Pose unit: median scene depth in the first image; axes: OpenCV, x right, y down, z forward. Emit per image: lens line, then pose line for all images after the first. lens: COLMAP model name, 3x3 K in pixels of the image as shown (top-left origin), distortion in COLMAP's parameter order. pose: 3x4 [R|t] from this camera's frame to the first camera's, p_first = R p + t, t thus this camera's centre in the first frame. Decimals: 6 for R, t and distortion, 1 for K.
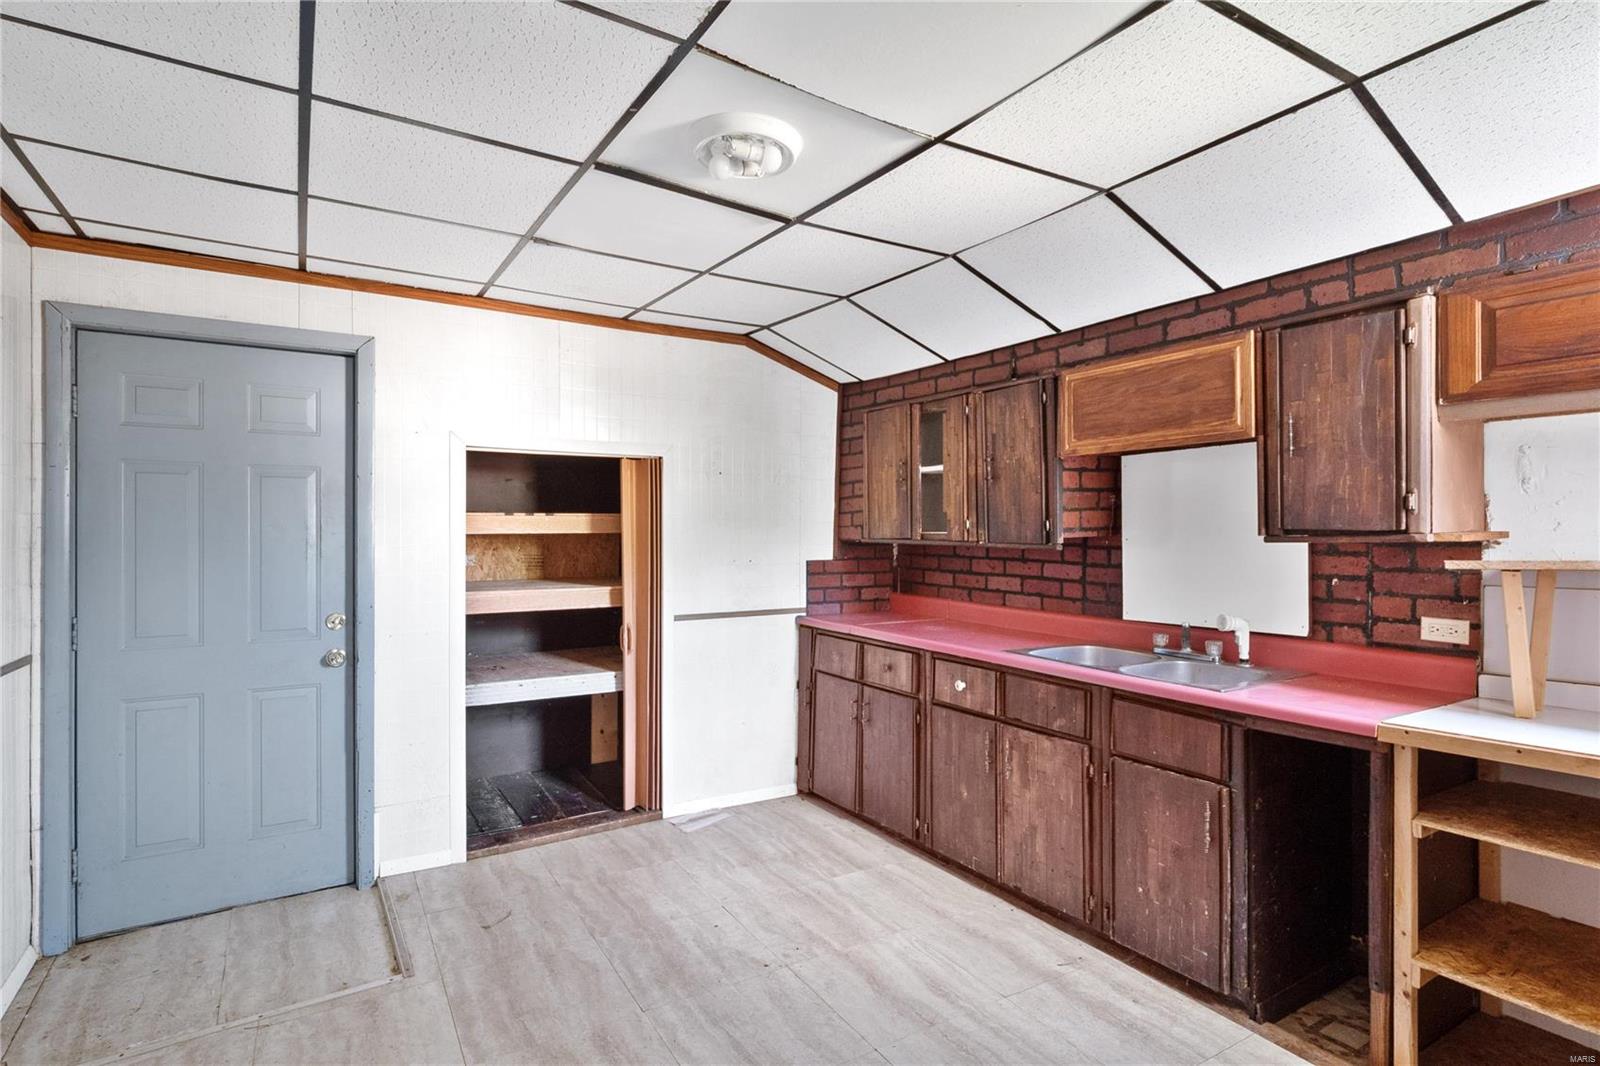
lens RADIAL K [[792.6, 0, 804.3], [0, 792.6, 537.6], [0, 0, 1]] dist [0.000466, -0.009276]
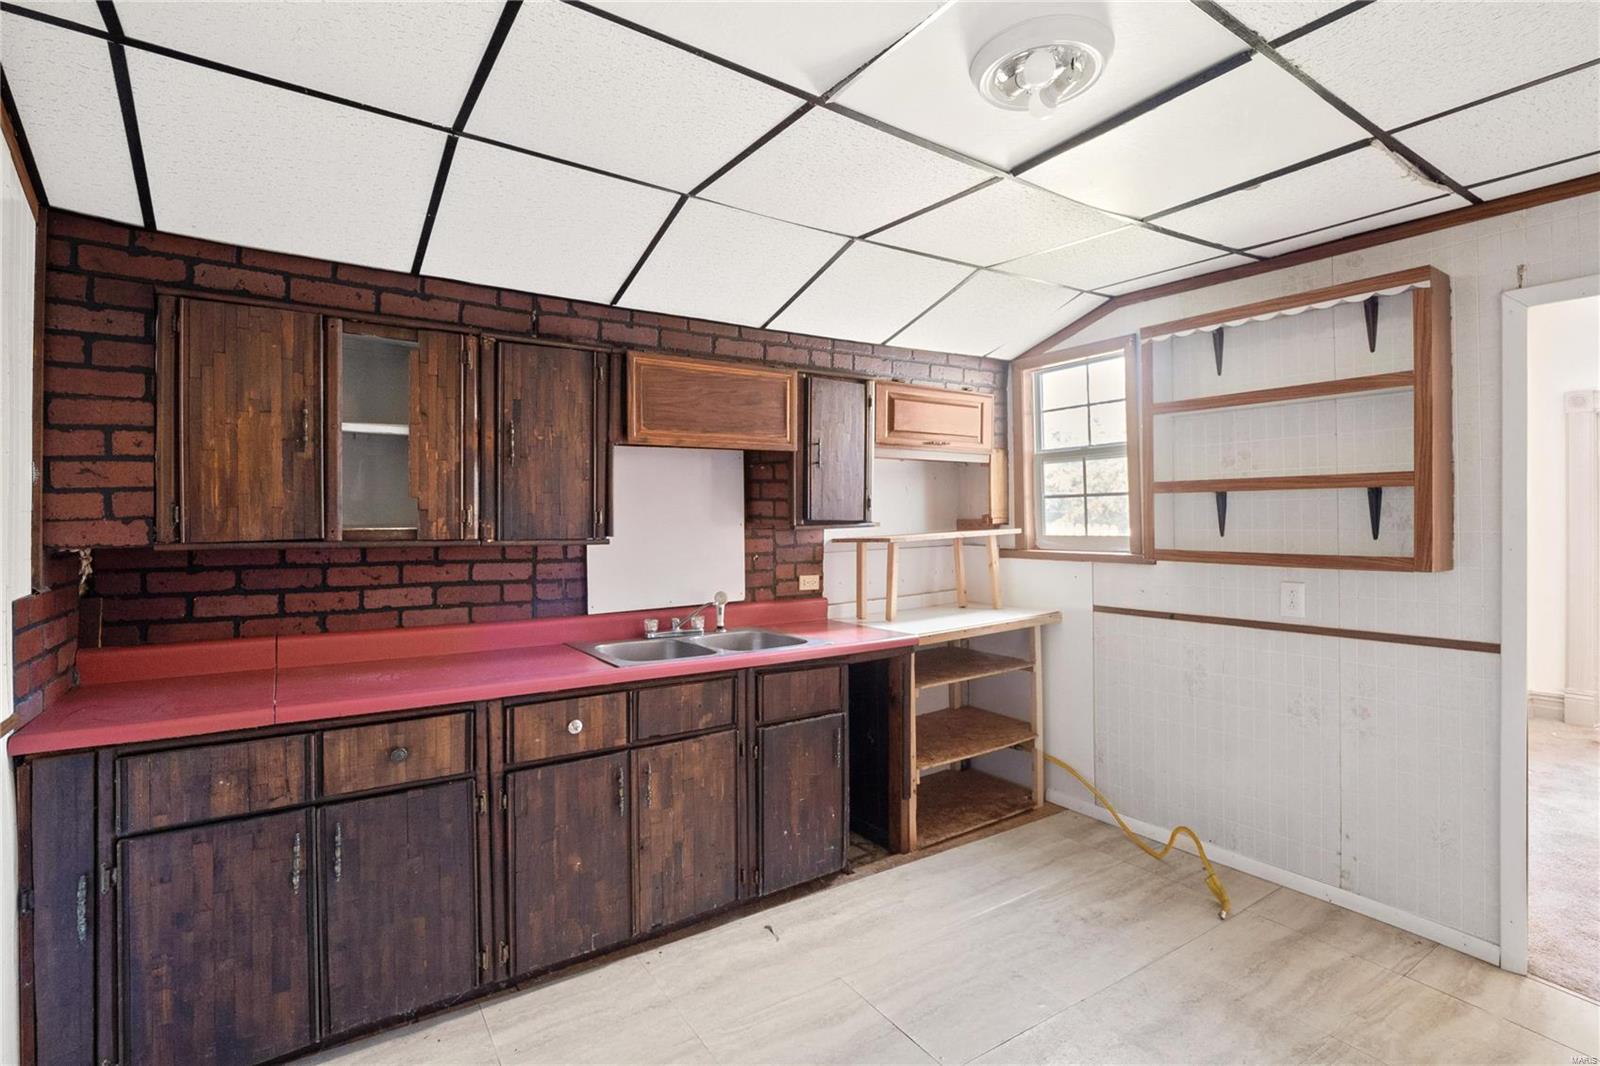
lens RADIAL K [[750.3, 0, 791.8], [0, 750.3, 513.5], [0, 0, 1]] dist [-0.009467, -0.001123]
pose [[-0.019982, 0.000654, 0.999800, -0.535294], [0.011919, 0.999929, -0.000416, -0.016997], [-0.999729, 0.011908, -0.019988, 0.803444]]
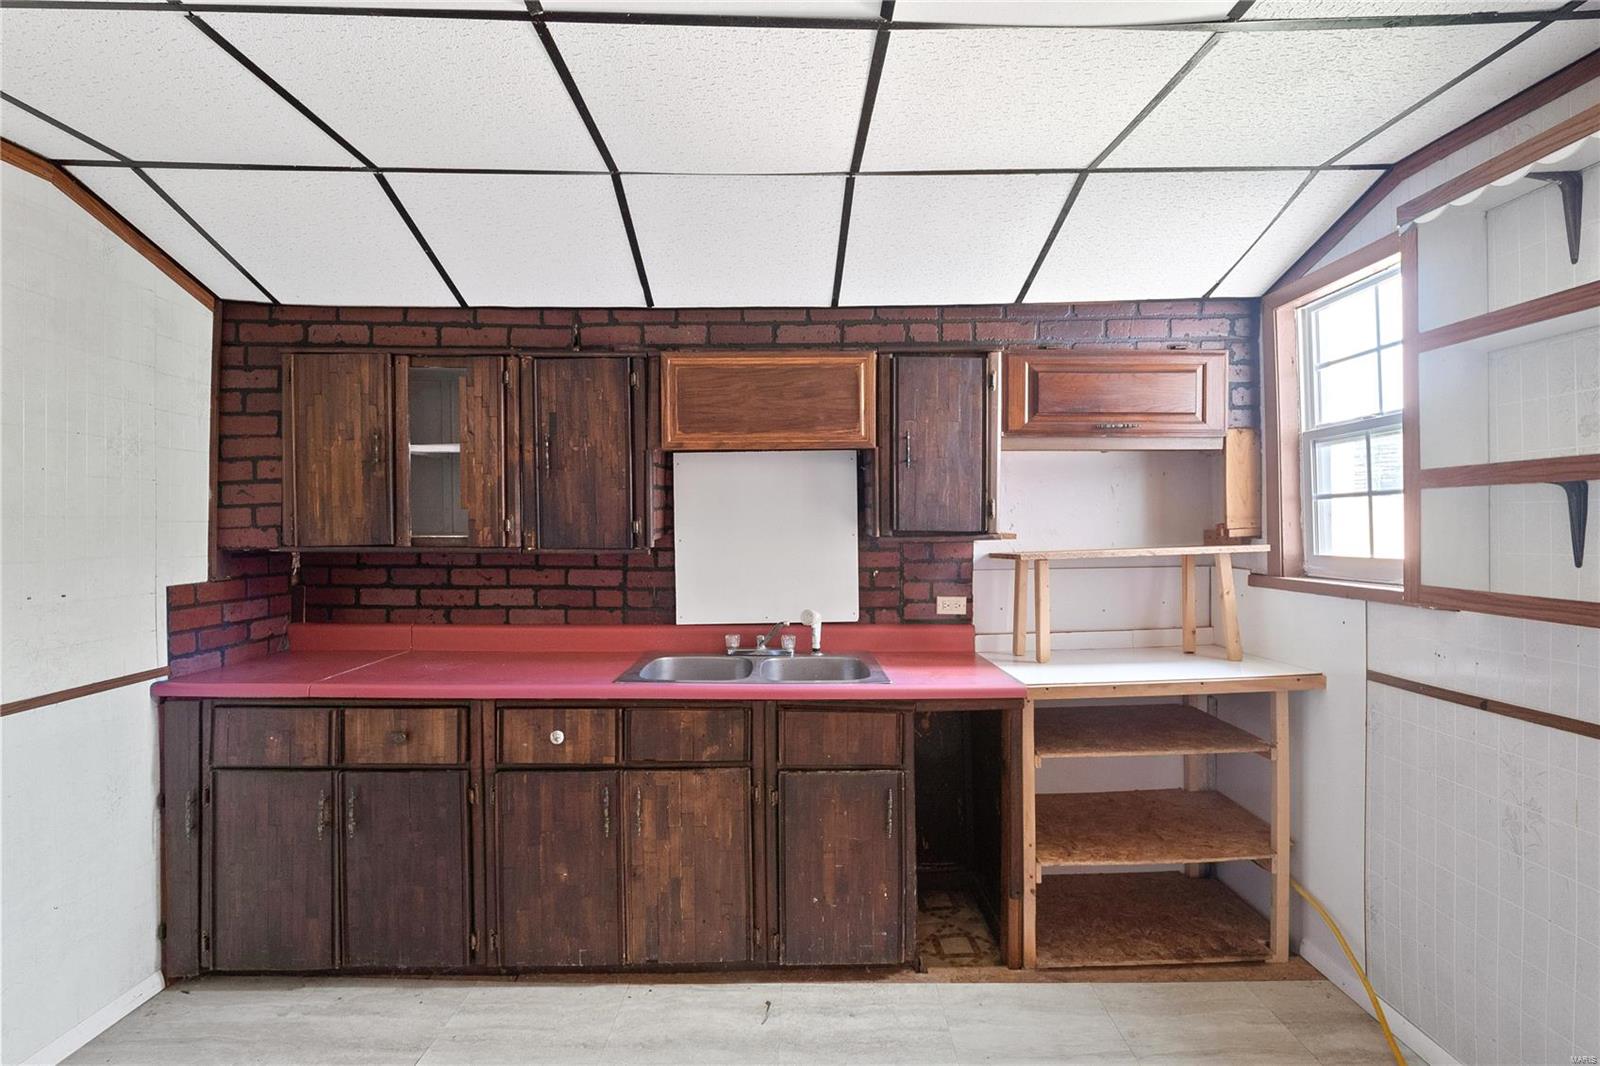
lens RADIAL K [[743.7, 0, 798.1], [0, 743.7, 527.4], [0, 0, 1]] dist [-0.005241, -0.007260]
pose [[0.525576, -0.008848, 0.850701, -0.291295], [0.010741, 0.999935, 0.003764, -0.016035], [-0.850679, 0.007159, 0.525637, 0.423986]]
